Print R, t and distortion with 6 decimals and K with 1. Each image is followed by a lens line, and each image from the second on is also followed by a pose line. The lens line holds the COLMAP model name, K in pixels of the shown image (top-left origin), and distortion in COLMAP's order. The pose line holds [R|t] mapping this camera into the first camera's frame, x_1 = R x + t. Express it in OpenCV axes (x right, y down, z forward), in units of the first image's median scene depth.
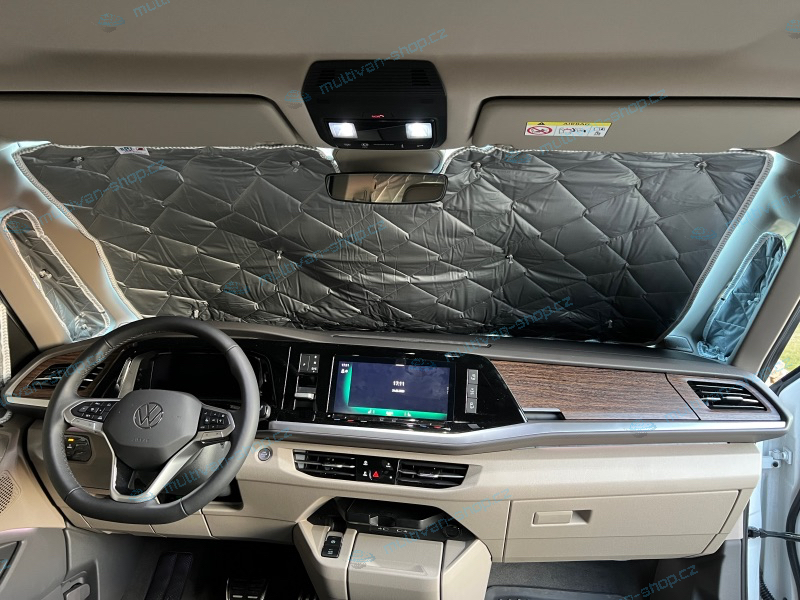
lens RADIAL K [[612.0, 0, 400.0], [0, 612.0, 300.0], [0, 0, 1]] dist [0.041979, -0.006151]
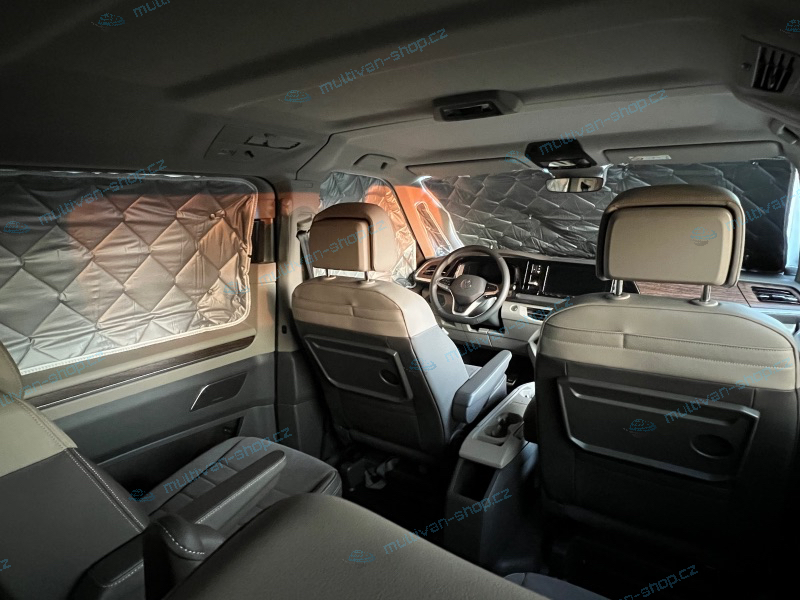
lens RADIAL K [[490.2, 0, 400.0], [0, 490.2, 300.0], [0, 0, 1]] dist [0.004773, 0.001010]
pose [[0.857385, 0.068375, -0.510113, 0.321083], [-0.013669, 0.993812, 0.110235, 0.028655], [0.514494, -0.087541, 0.853014, -0.707953]]
